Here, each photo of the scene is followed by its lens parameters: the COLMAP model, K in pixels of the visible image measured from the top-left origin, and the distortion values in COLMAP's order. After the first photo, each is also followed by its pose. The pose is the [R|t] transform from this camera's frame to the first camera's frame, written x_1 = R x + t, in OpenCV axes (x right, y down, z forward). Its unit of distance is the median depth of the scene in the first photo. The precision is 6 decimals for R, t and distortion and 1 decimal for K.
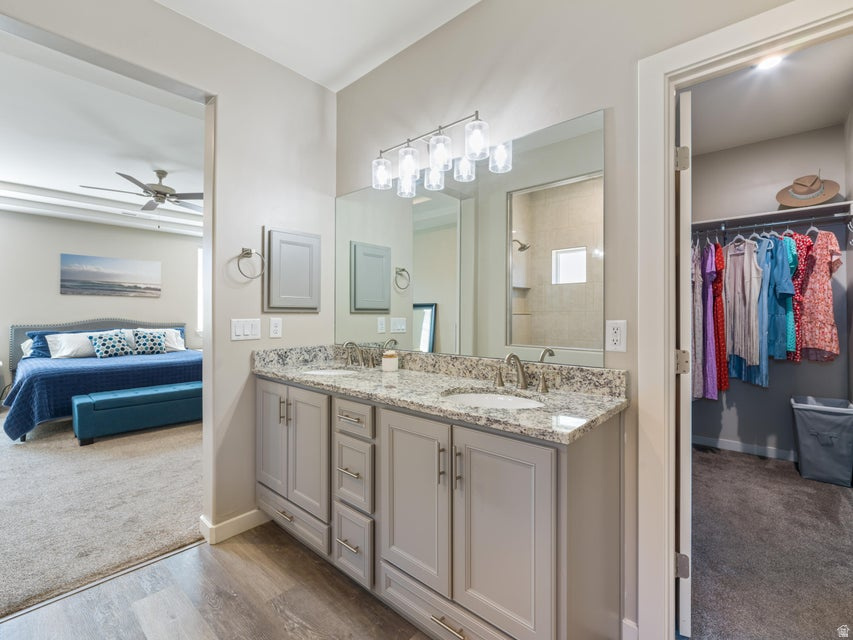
lens RADIAL K [[393.5, 0, 424.4], [0, 393.5, 314.6], [0, 0, 1]] dist [0.003180, 0.000067]
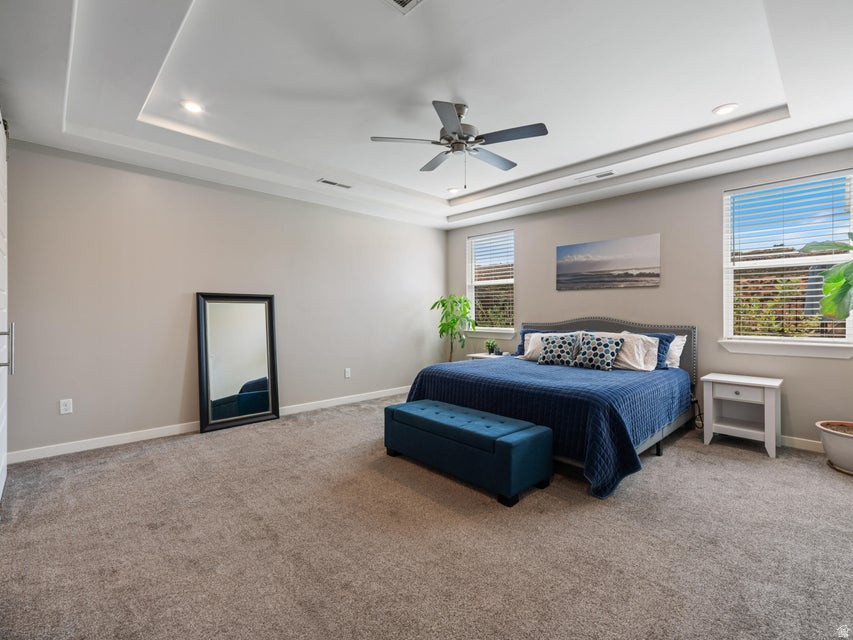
lens RADIAL K [[393.5, 0, 424.4], [0, 393.5, 314.6], [0, 0, 1]] dist [0.003180, 0.000067]
pose [[-0.069863, -0.001043, -0.997556, 0.021289], [-0.005241, 0.999986, -0.000678, 0.006902], [0.997543, 0.005181, -0.069868, 0.751360]]
